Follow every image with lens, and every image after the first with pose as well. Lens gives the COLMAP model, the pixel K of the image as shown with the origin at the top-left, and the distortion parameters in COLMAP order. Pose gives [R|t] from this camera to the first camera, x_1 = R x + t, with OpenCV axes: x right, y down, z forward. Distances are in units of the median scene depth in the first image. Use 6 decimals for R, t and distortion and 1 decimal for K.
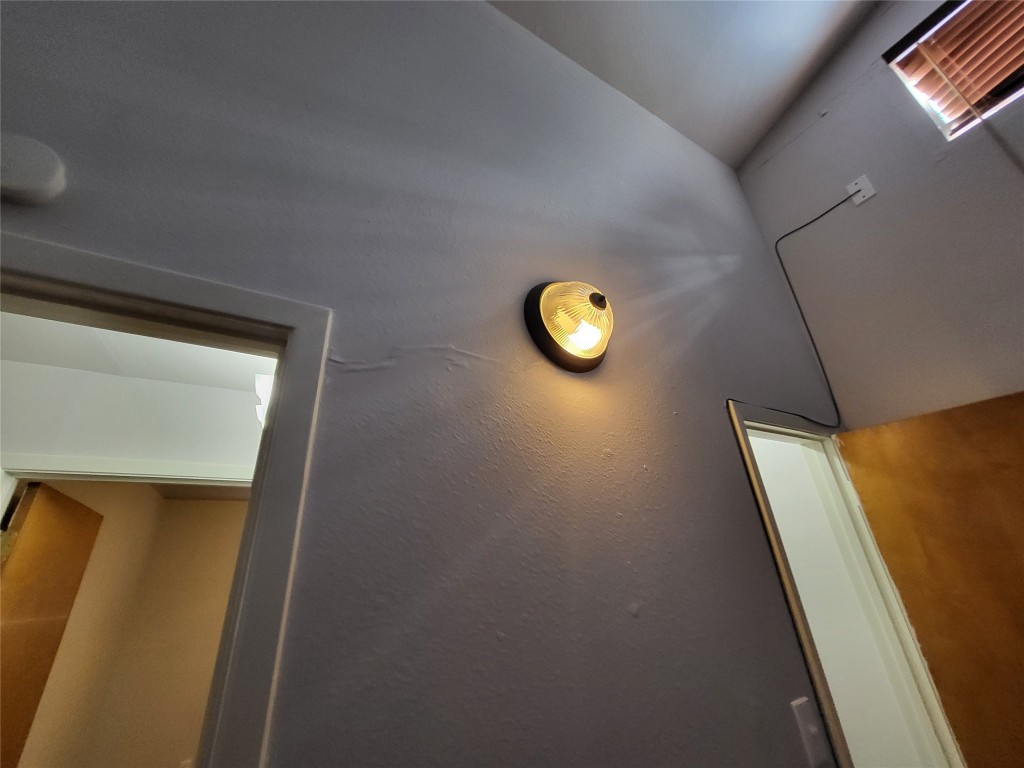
lens RADIAL K [[400.7, 0, 517.1], [0, 400.7, 377.0], [0, 0, 1]] dist [0.013911, -0.003555]
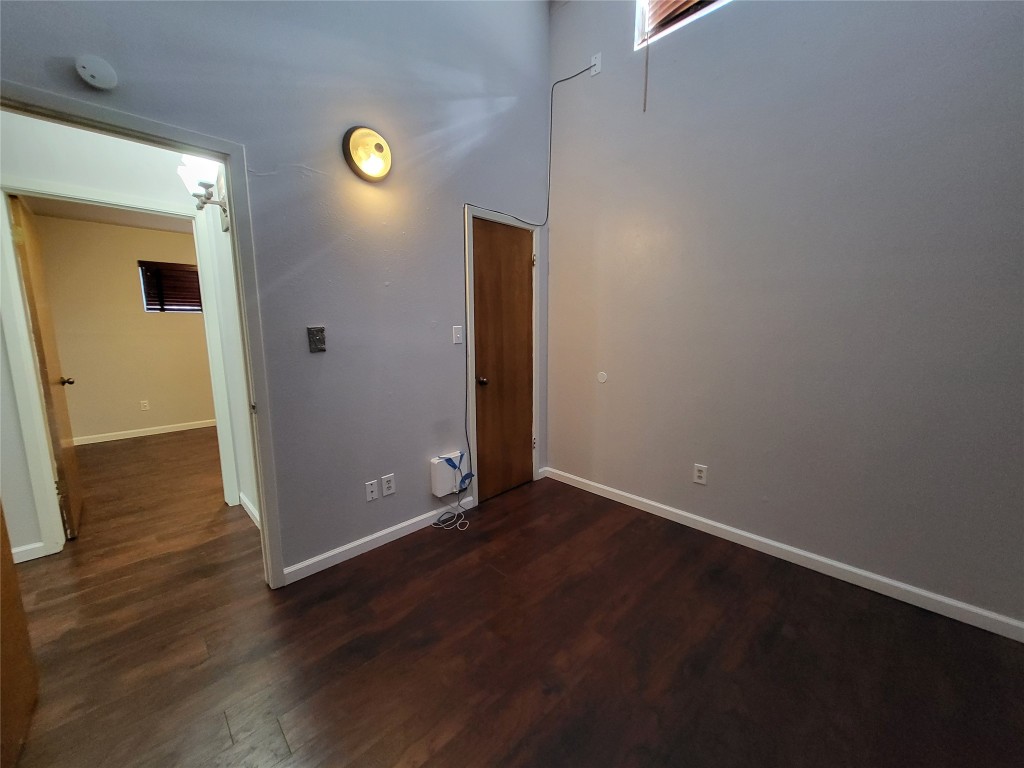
lens RADIAL K [[400.7, 0, 517.1], [0, 400.7, 377.0], [0, 0, 1]] dist [0.013911, -0.003555]
pose [[0.961202, 0.023924, 0.274805, 0.325867], [-0.165535, 0.846938, 0.505266, -0.338661], [-0.220655, -0.531152, 0.818039, -1.428920]]
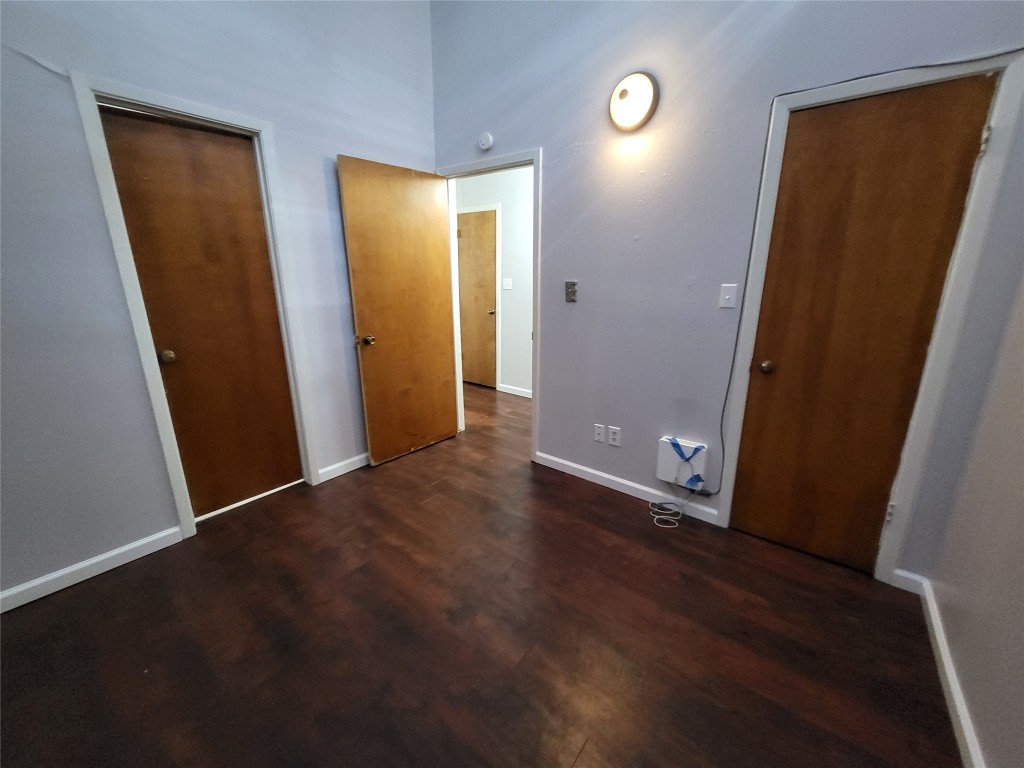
lens RADIAL K [[400.7, 0, 517.1], [0, 400.7, 377.0], [0, 0, 1]] dist [0.013911, -0.003555]
pose [[0.391376, 0.288480, -0.873844, 2.060854], [0.352161, 0.830355, 0.431848, -0.069357], [0.850181, -0.476749, 0.223390, -0.566779]]
